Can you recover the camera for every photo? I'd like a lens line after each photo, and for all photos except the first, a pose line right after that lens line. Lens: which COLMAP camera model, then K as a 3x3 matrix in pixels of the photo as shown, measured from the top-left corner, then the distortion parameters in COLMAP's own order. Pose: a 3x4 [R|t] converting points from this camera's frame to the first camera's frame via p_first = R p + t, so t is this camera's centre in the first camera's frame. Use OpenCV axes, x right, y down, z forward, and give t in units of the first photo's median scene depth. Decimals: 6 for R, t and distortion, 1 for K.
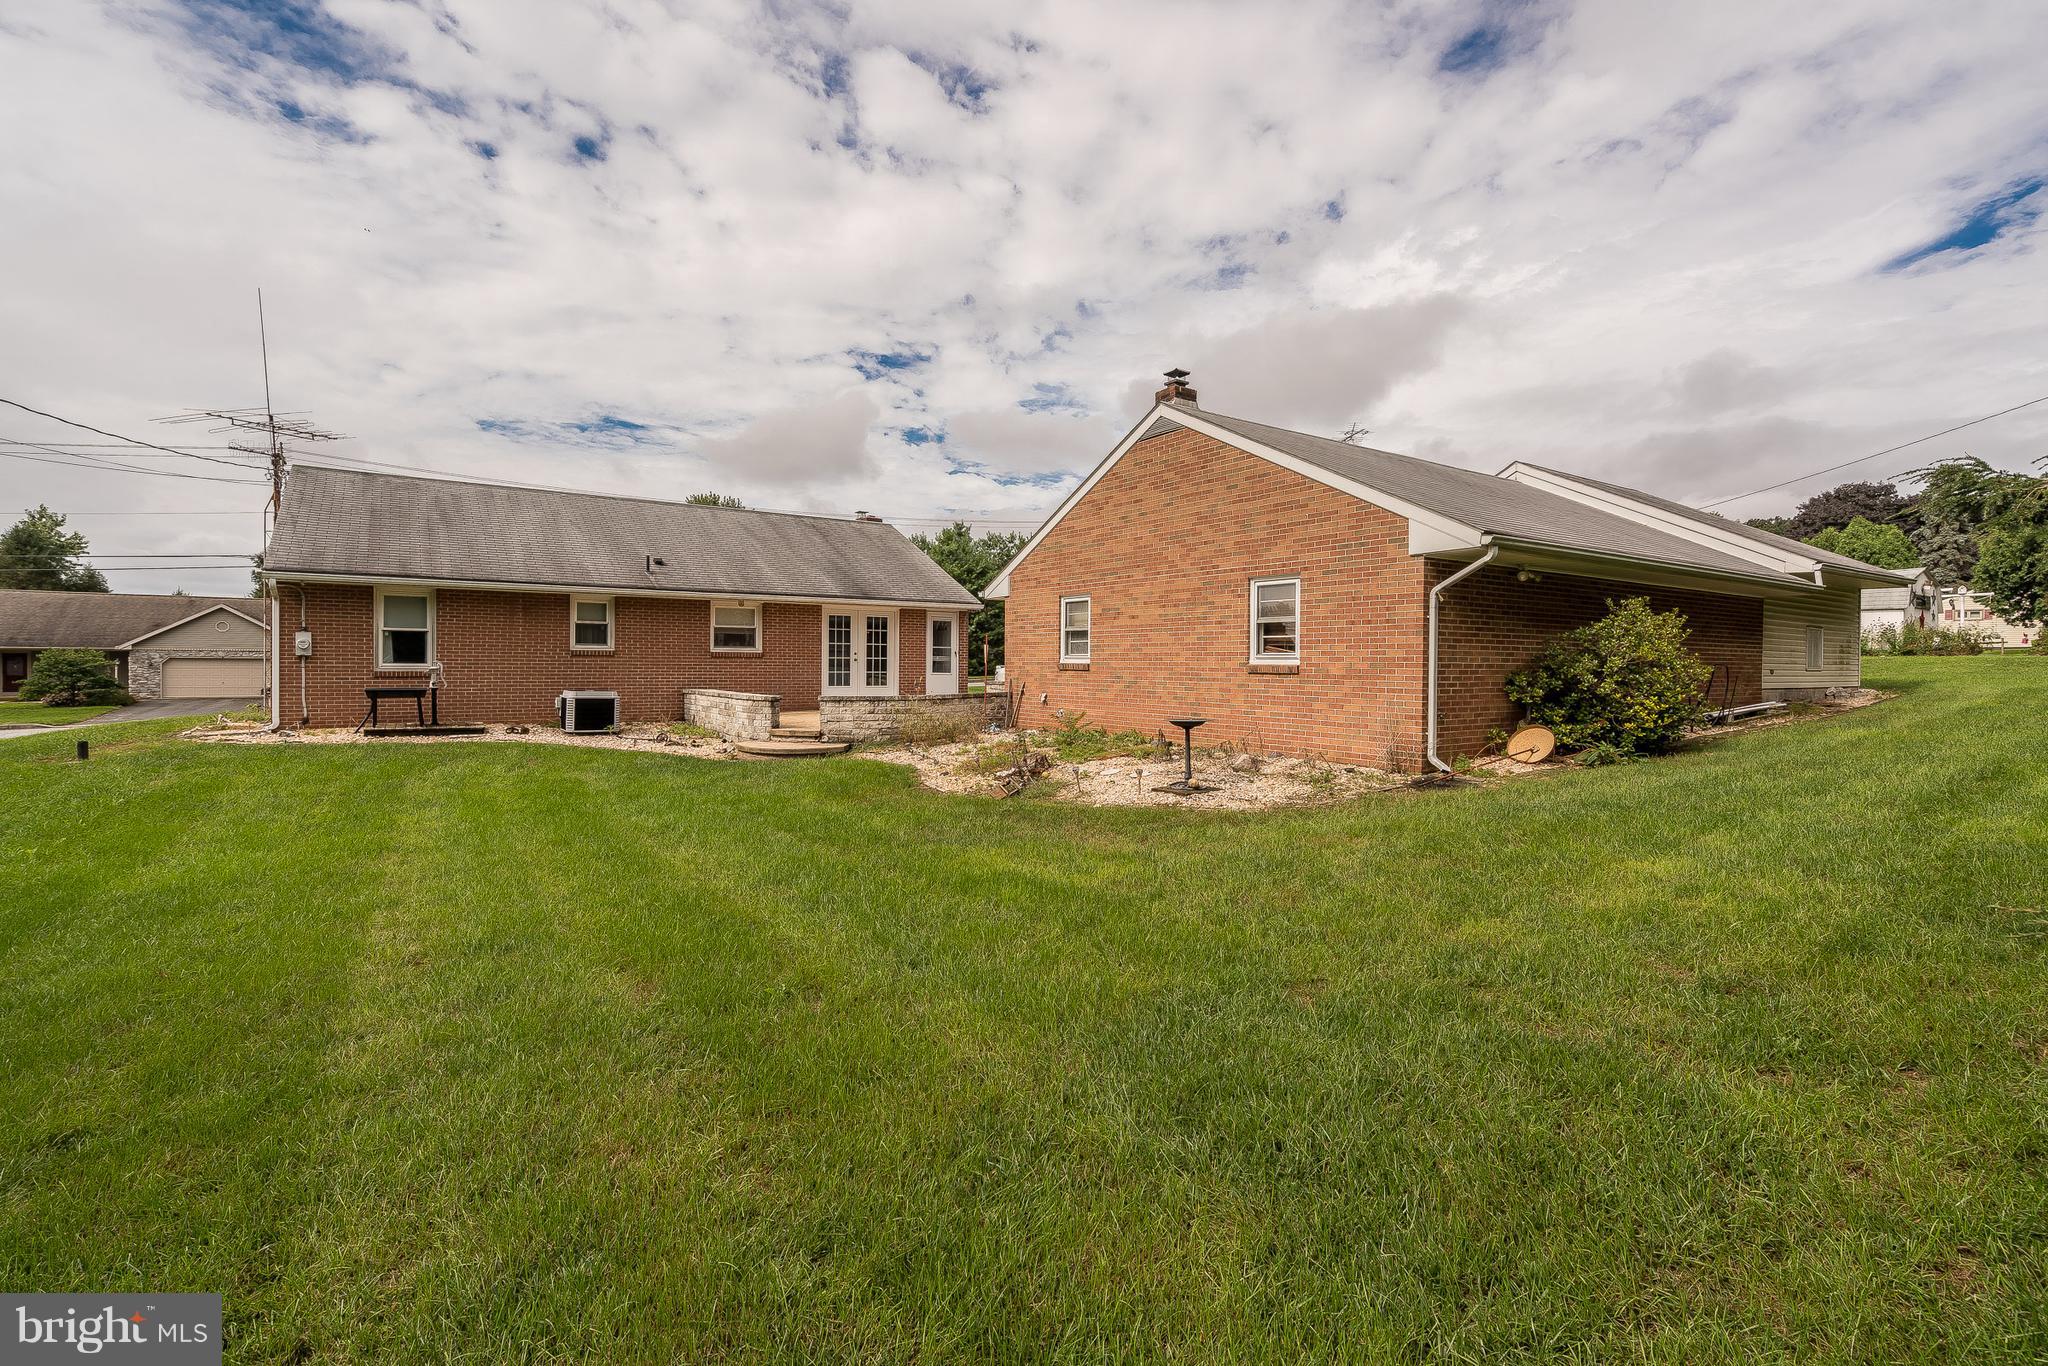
lens RADIAL K [[928.5, 0, 1072.2], [0, 928.5, 714.0], [0, 0, 1]] dist [-0.009937, 0.001863]
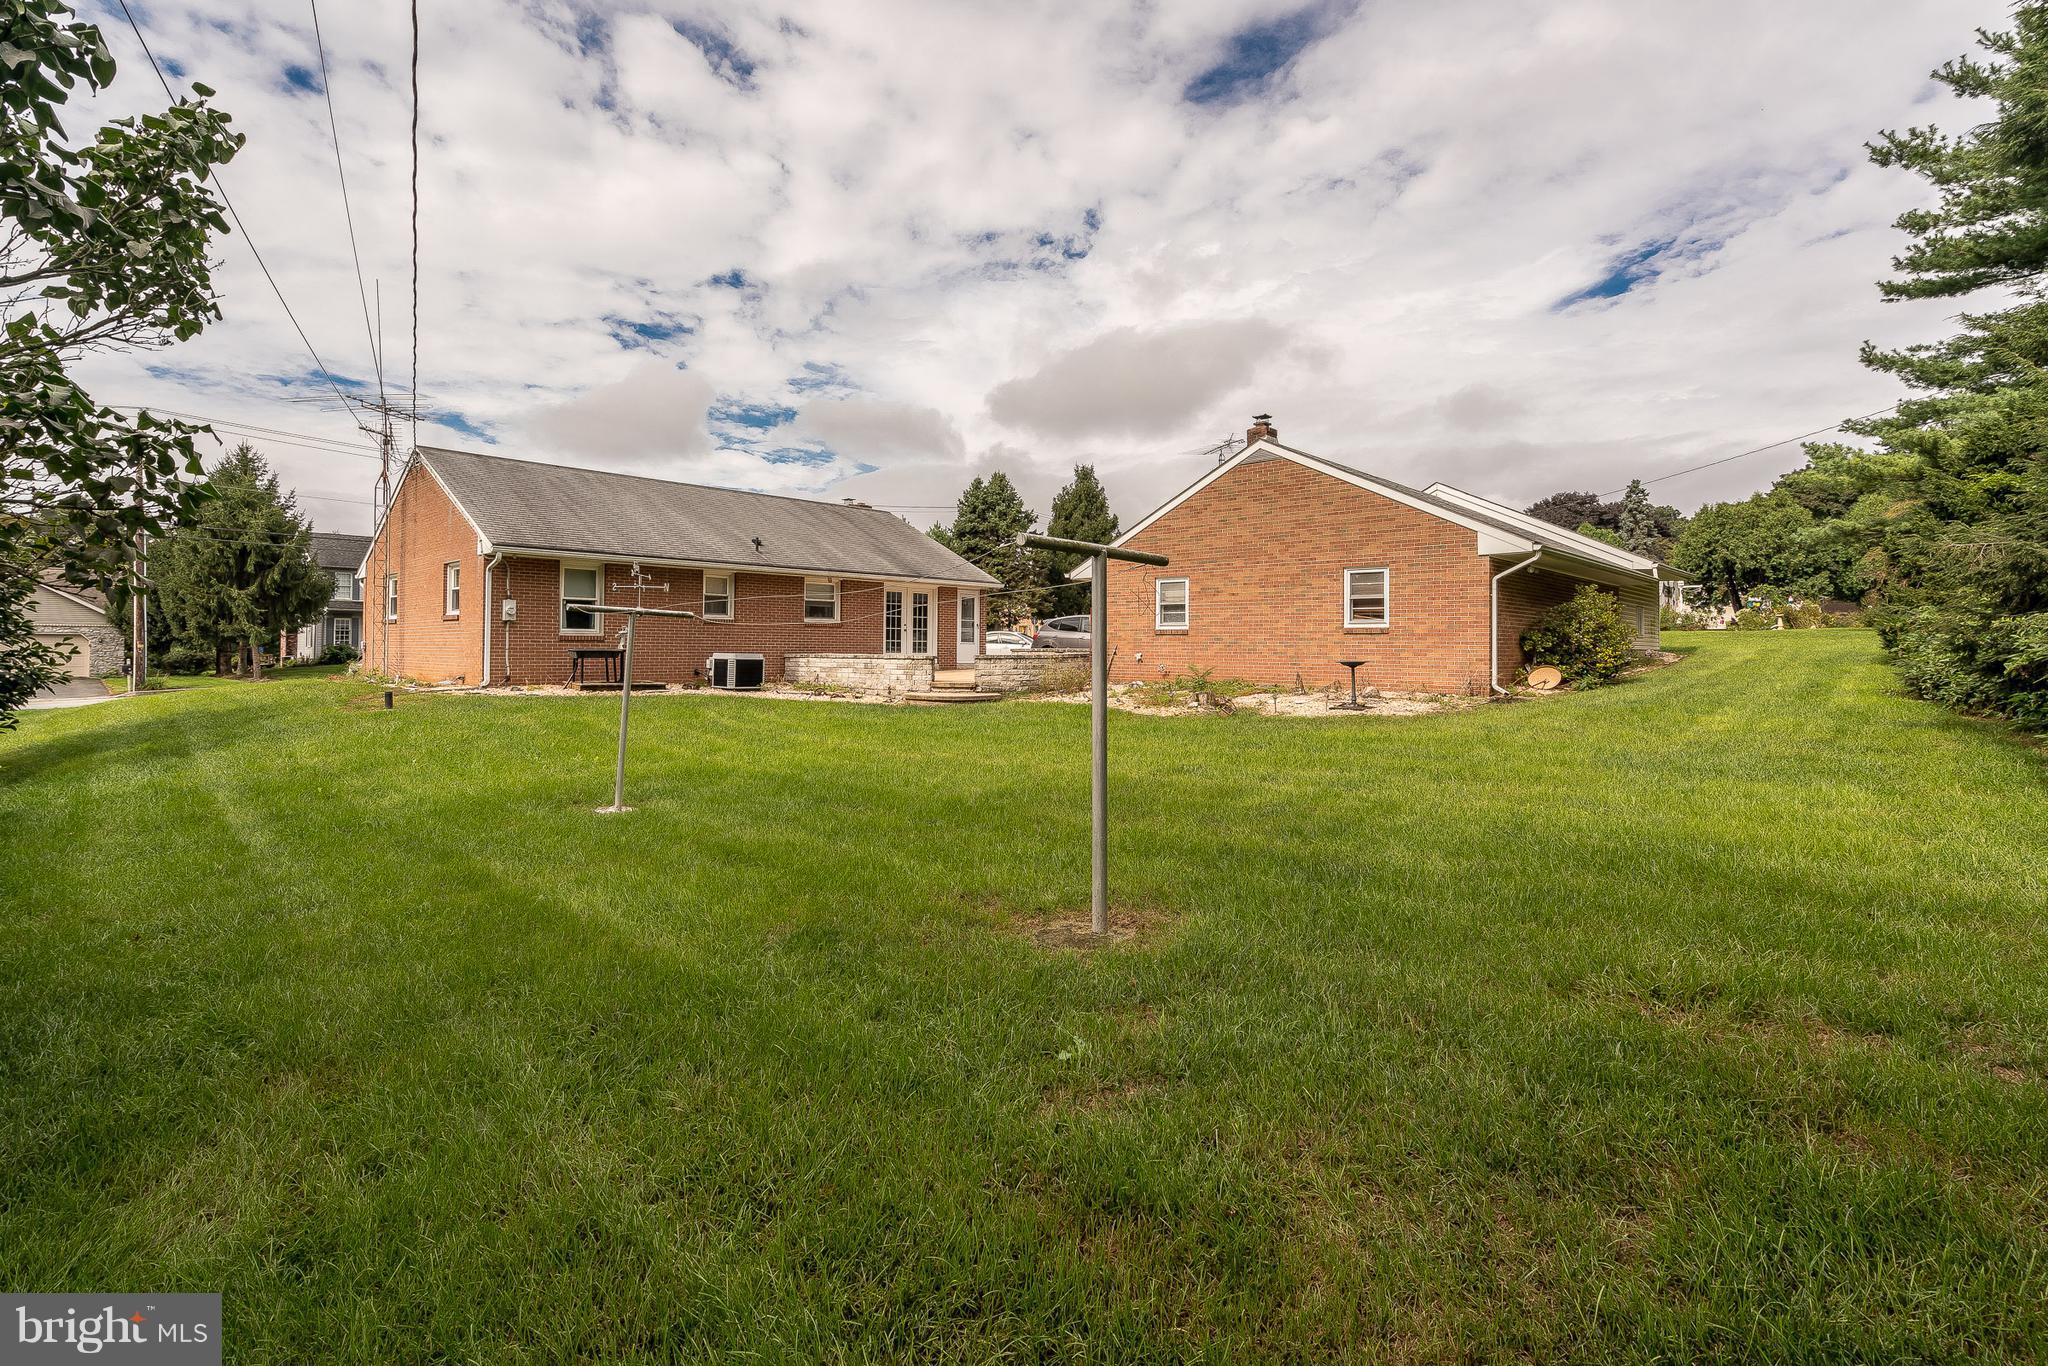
lens RADIAL K [[928.5, 0, 1033.4], [0, 928.5, 648.9], [0, 0, 1]] dist [-0.009937, 0.001863]
pose [[0.979840, -0.001299, 0.199781, -0.305652], [0.011391, 0.998715, -0.049374, 0.023975], [-0.199460, 0.050655, 0.978596, -0.161519]]
